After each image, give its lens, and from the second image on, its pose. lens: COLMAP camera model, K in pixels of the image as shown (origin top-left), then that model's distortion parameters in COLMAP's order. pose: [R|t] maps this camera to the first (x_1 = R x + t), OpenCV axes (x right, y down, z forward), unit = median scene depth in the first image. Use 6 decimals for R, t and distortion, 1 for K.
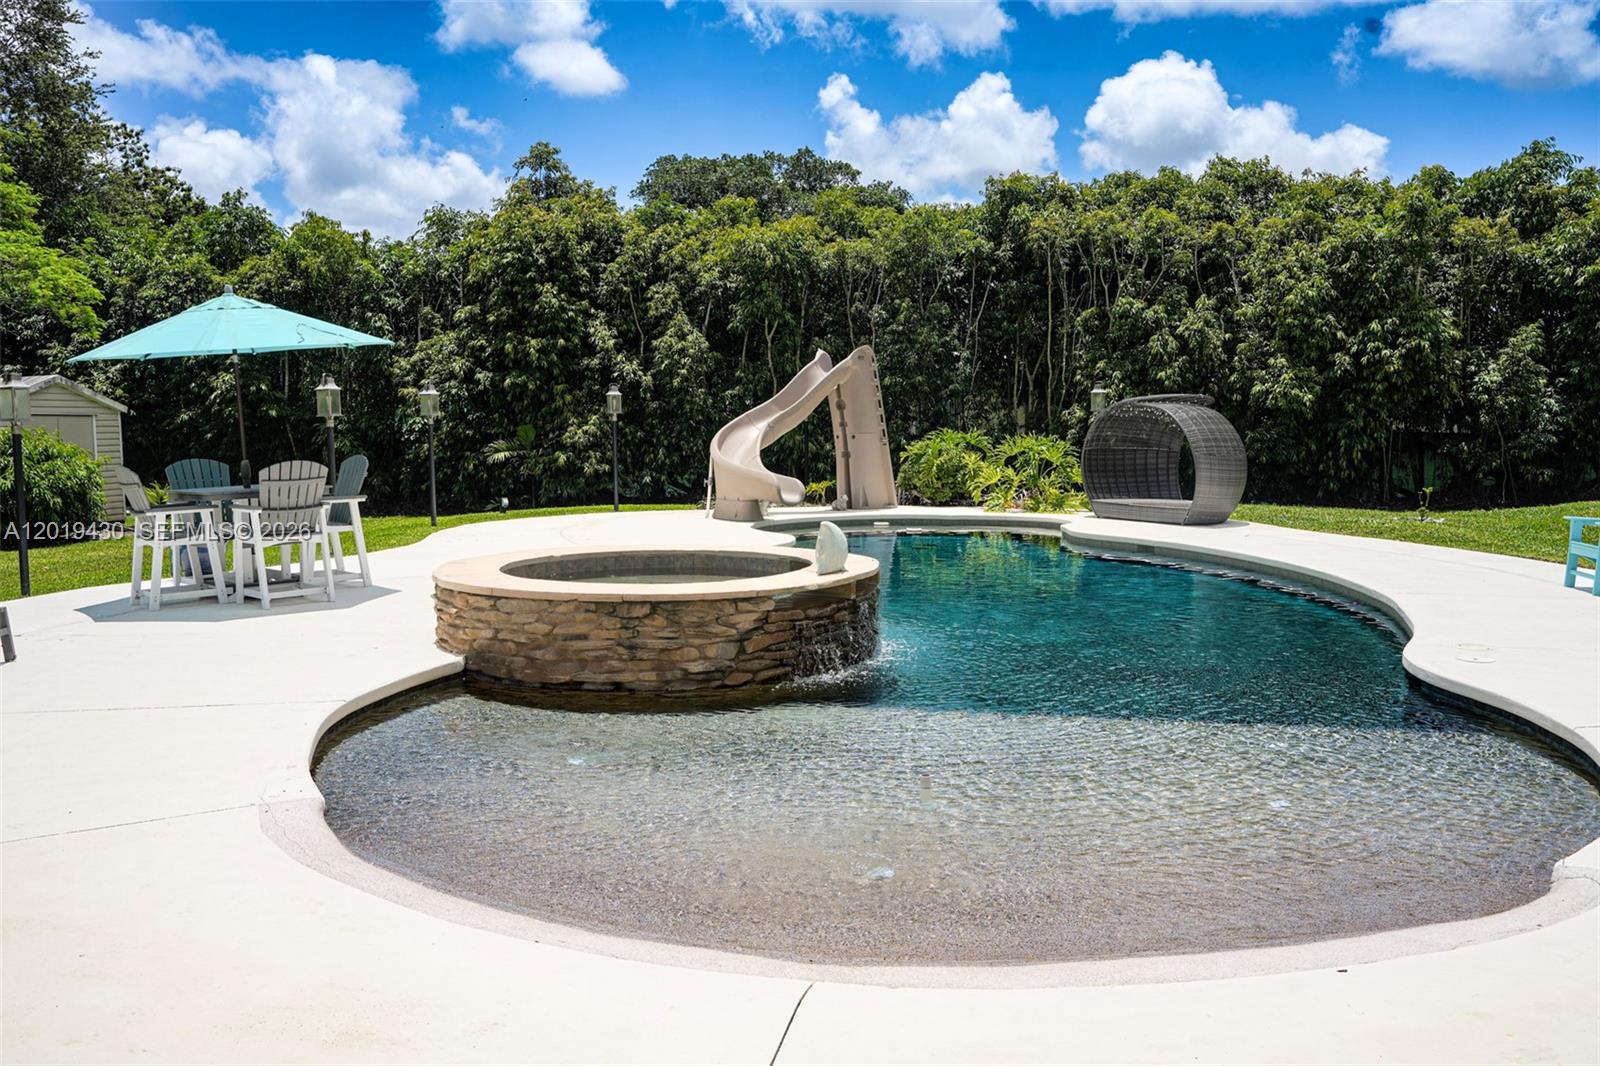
lens RADIAL K [[1300.5, 0, 800.0], [0, 1300.5, 533.0], [0, 0, 1]] dist [-0.111653, 0.083781]
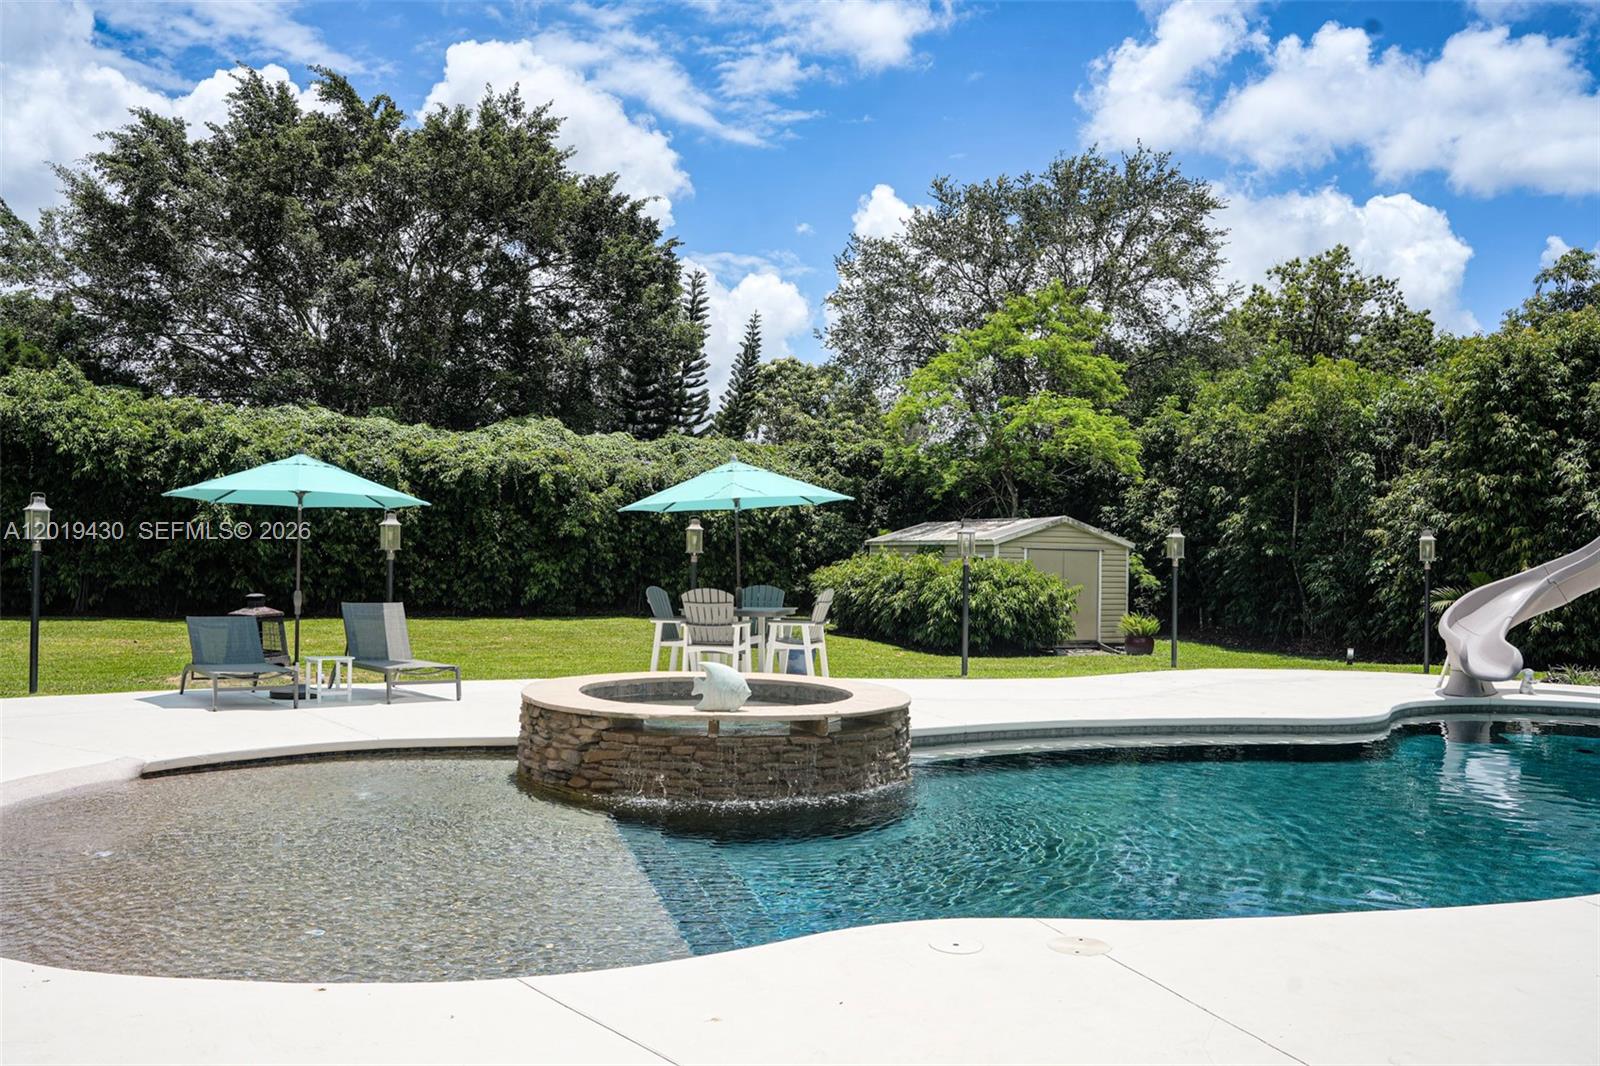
lens RADIAL K [[1300.5, 0, 800.0], [0, 1300.5, 533.0], [0, 0, 1]] dist [-0.111653, 0.083781]
pose [[0.510381, 0.004162, -0.859939, 0.300782], [-0.095815, 0.994037, -0.052055, -0.020168], [0.854594, 0.108963, 0.507736, 0.156651]]
